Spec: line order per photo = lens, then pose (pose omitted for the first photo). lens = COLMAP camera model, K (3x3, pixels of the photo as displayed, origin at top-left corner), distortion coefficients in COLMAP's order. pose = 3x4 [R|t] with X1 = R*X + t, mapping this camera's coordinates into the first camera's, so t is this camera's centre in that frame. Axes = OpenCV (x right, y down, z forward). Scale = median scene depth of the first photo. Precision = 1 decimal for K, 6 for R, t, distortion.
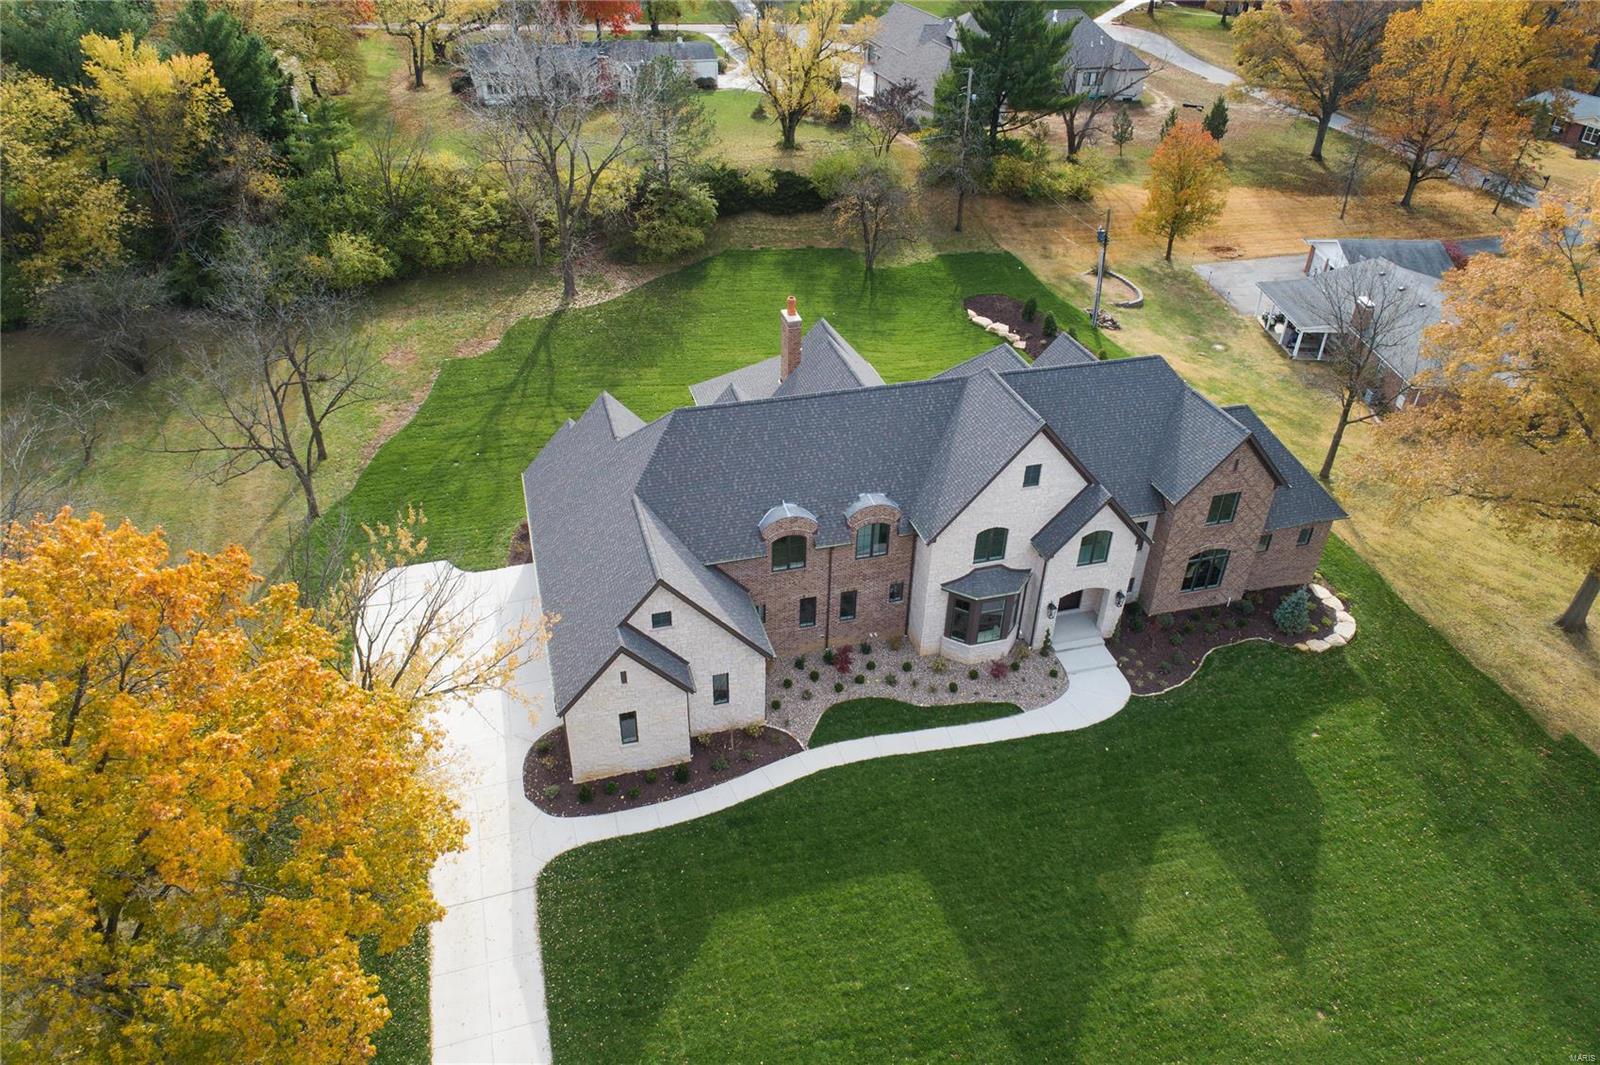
lens RADIAL K [[1079.8, 0, 800.0], [0, 1079.8, 532.5], [0, 0, 1]] dist [-0.015682, -0.001679]
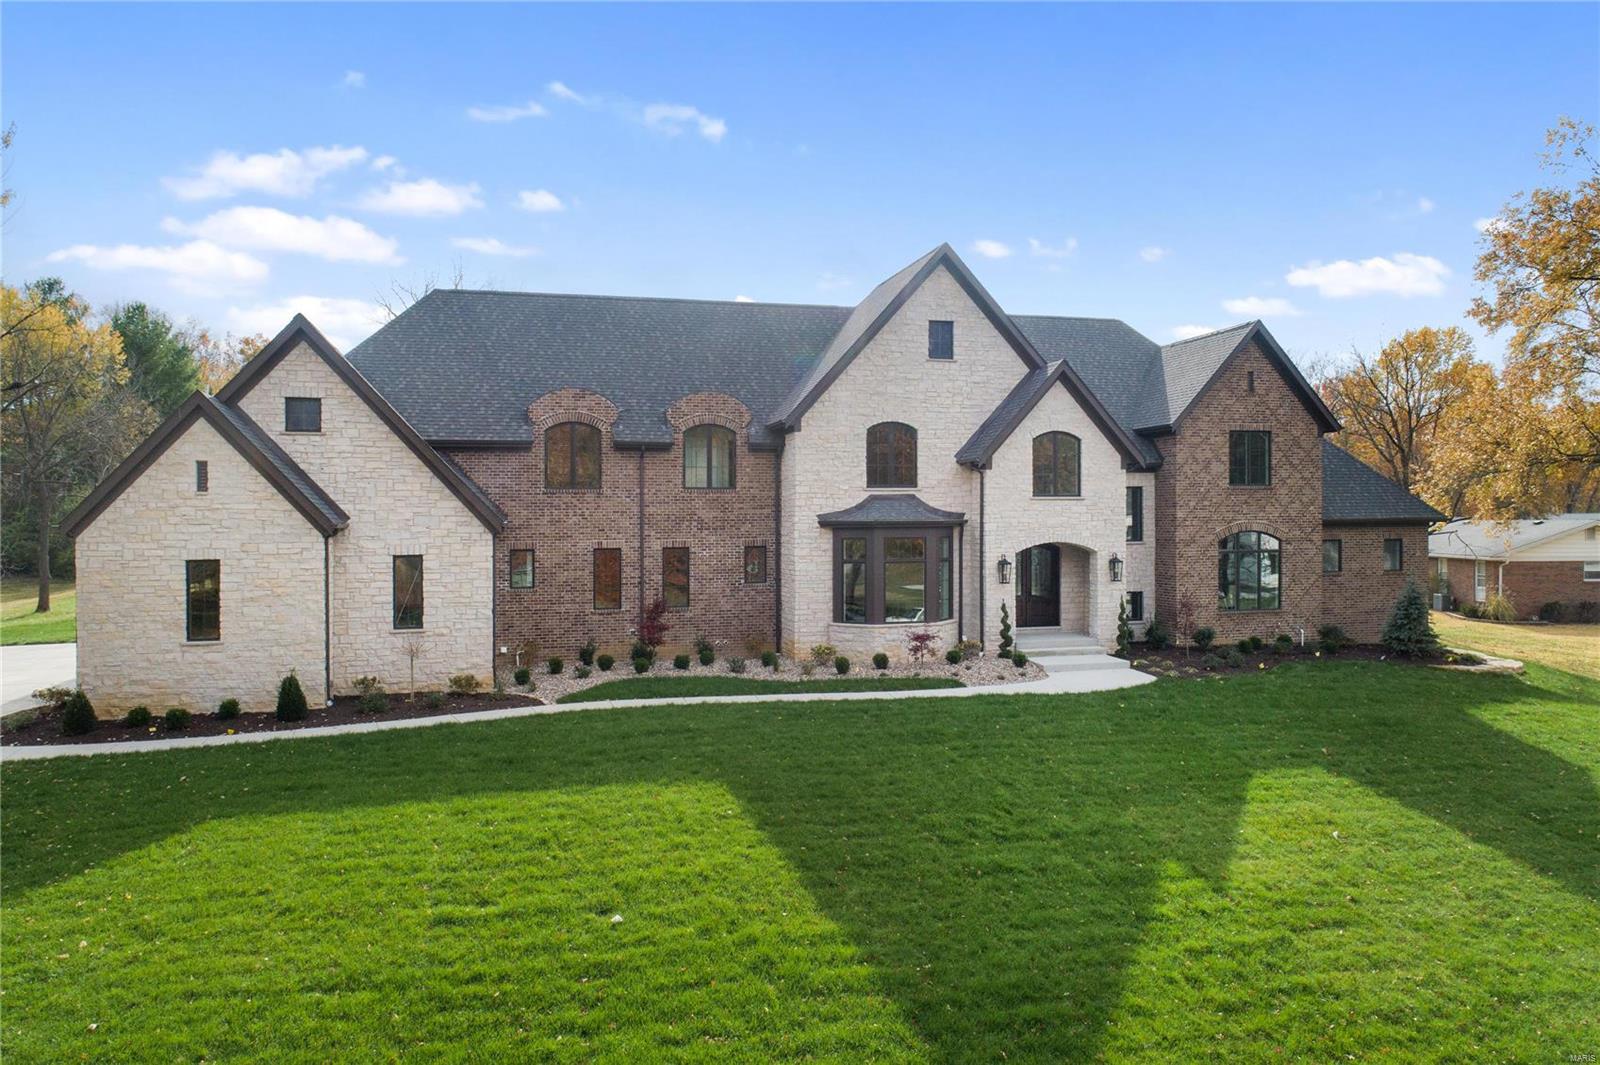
lens RADIAL K [[1070.2, 0, 800.0], [0, 1070.2, 532.5], [0, 0, 1]] dist [-0.001905, -0.001110]
pose [[0.999381, -0.026303, -0.023348, 0.131619], [0.009255, 0.837110, -0.546956, 0.387848], [0.033931, 0.546402, 0.836836, 0.472895]]
